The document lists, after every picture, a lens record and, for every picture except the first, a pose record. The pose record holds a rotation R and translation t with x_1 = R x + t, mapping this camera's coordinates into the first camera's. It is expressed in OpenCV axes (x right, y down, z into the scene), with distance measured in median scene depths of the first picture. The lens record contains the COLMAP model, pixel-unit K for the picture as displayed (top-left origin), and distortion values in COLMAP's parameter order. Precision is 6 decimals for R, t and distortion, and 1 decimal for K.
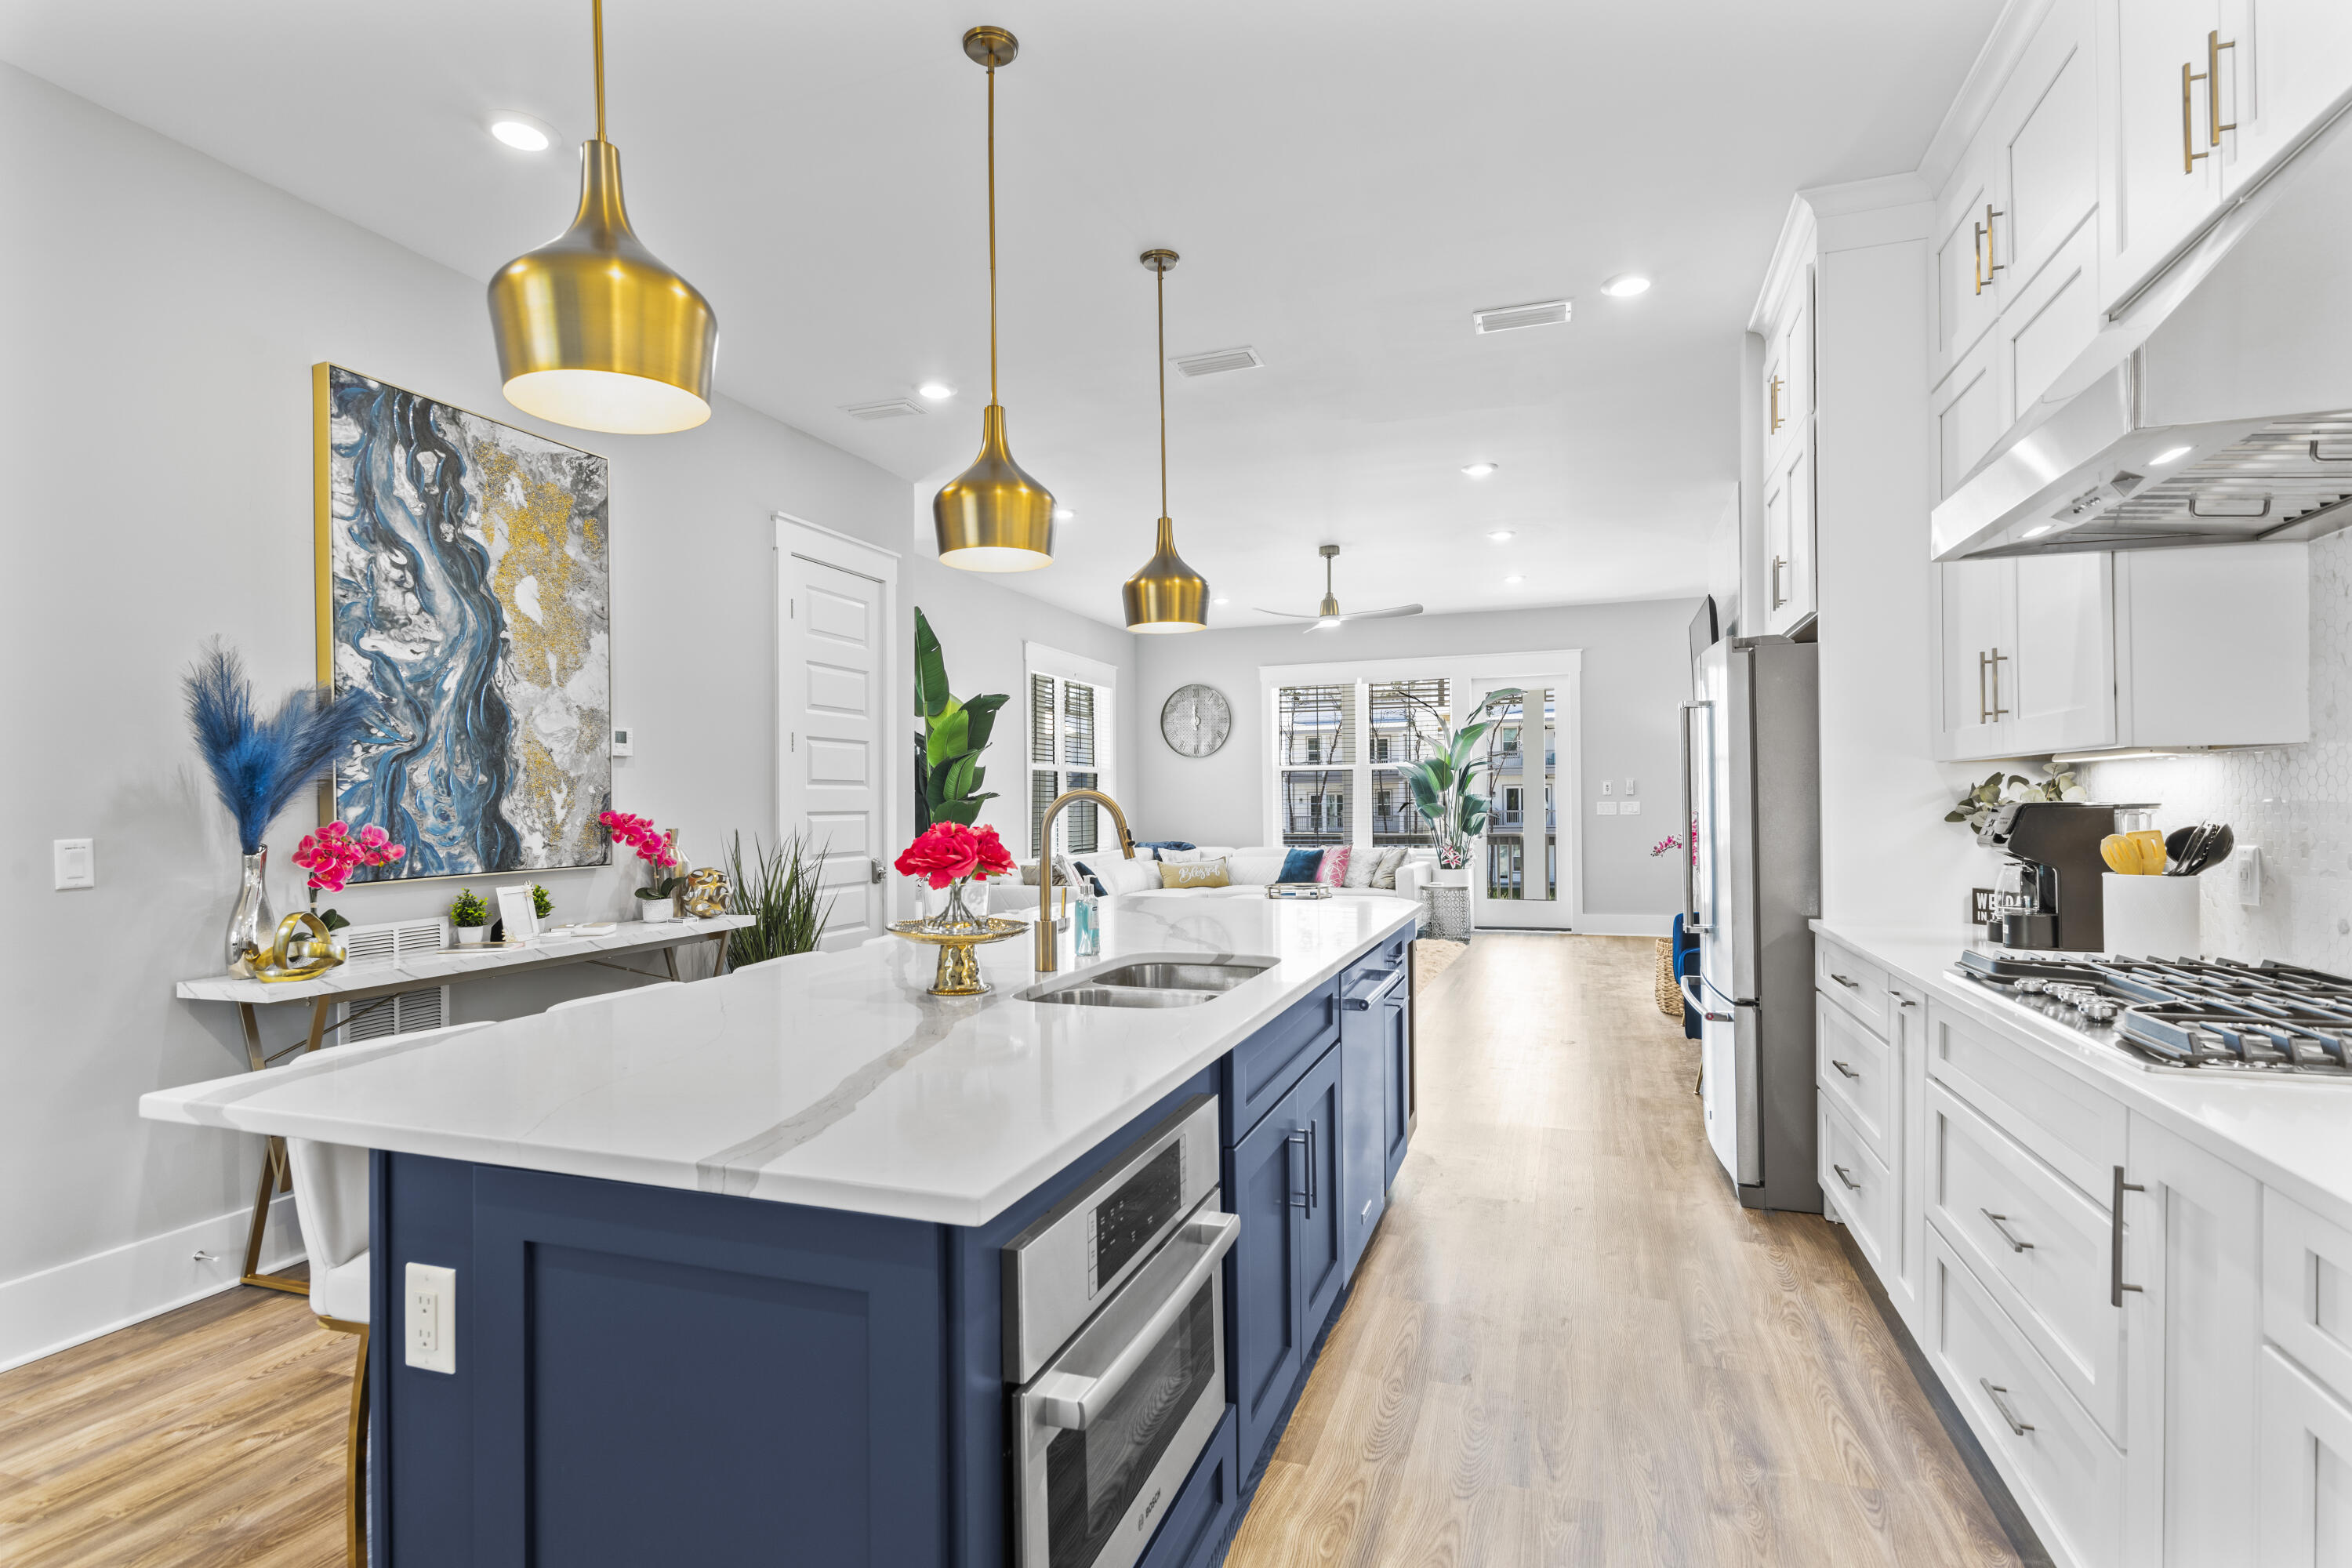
lens RADIAL K [[1145.6, 0, 1174.4], [0, 1145.6, 787.9], [0, 0, 1]] dist [0.003735, 0.000488]
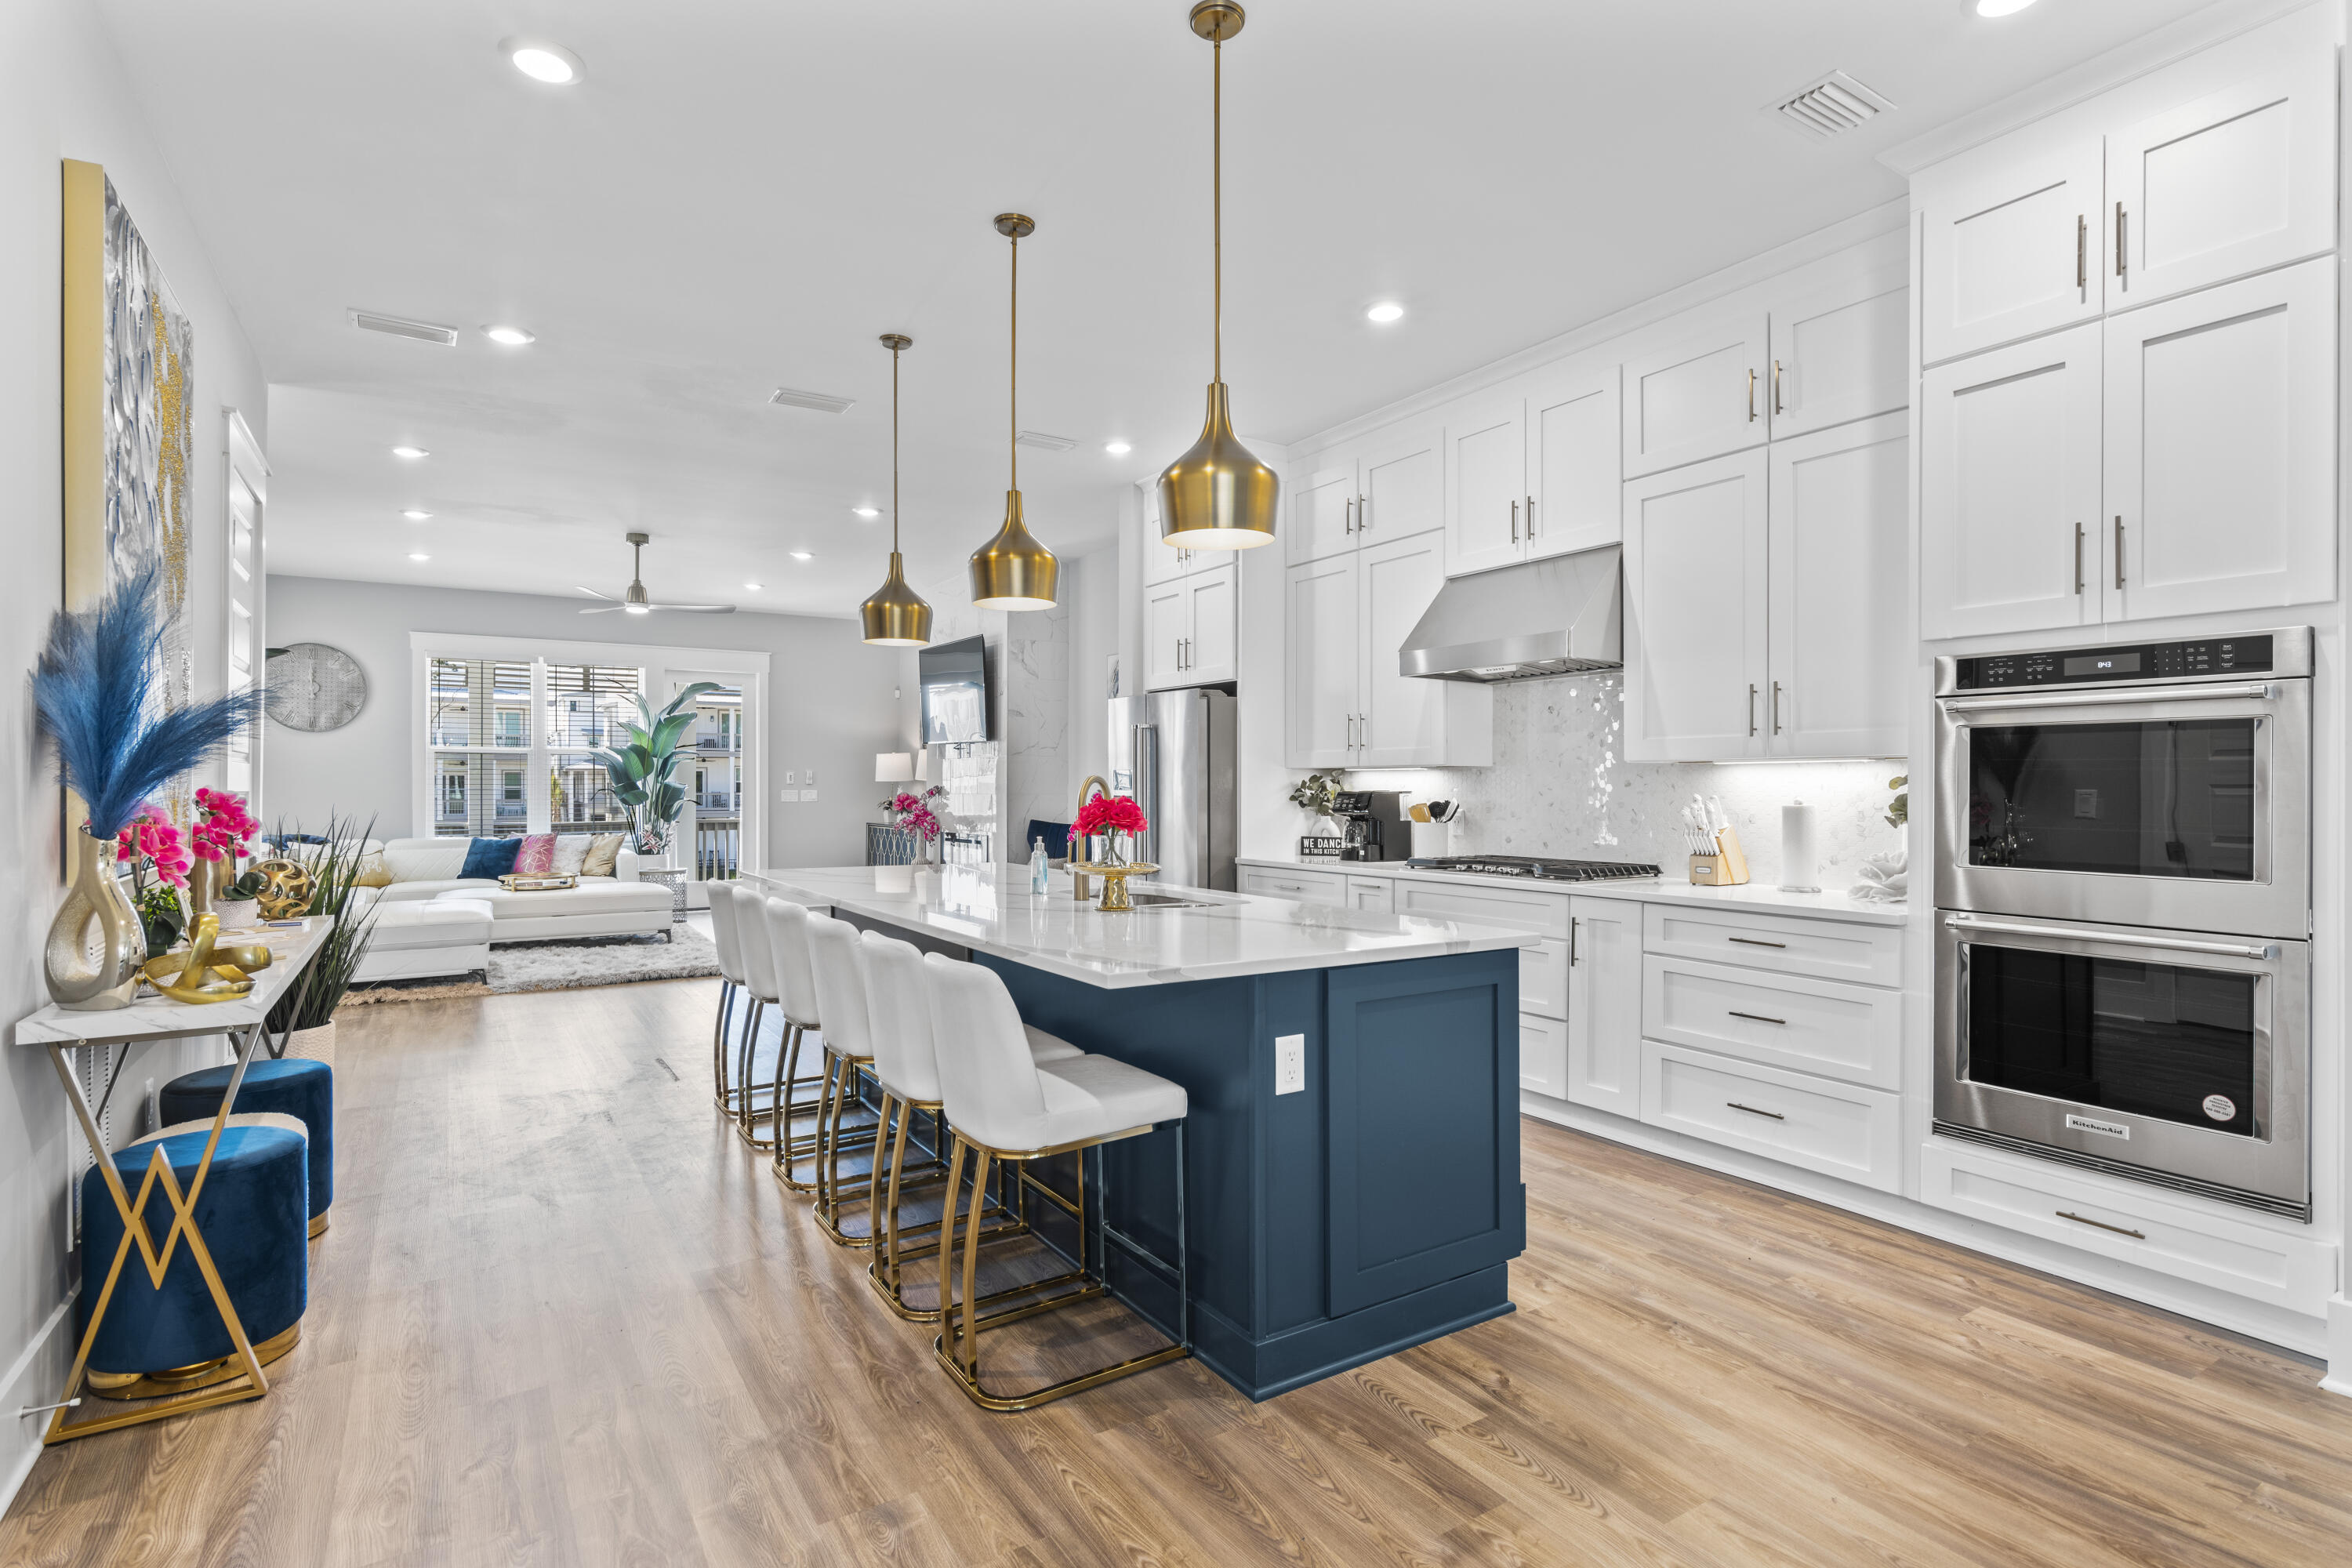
lens RADIAL K [[1147.5, 0, 1173.3], [0, 1147.5, 784.8], [0, 0, 1]] dist [0.005594, 0.000009]
pose [[0.617604, 0.012840, 0.786384, -0.296071], [-0.016797, 0.999854, -0.003134, 0.004269], [-0.786310, -0.011273, 0.617730, 0.002465]]
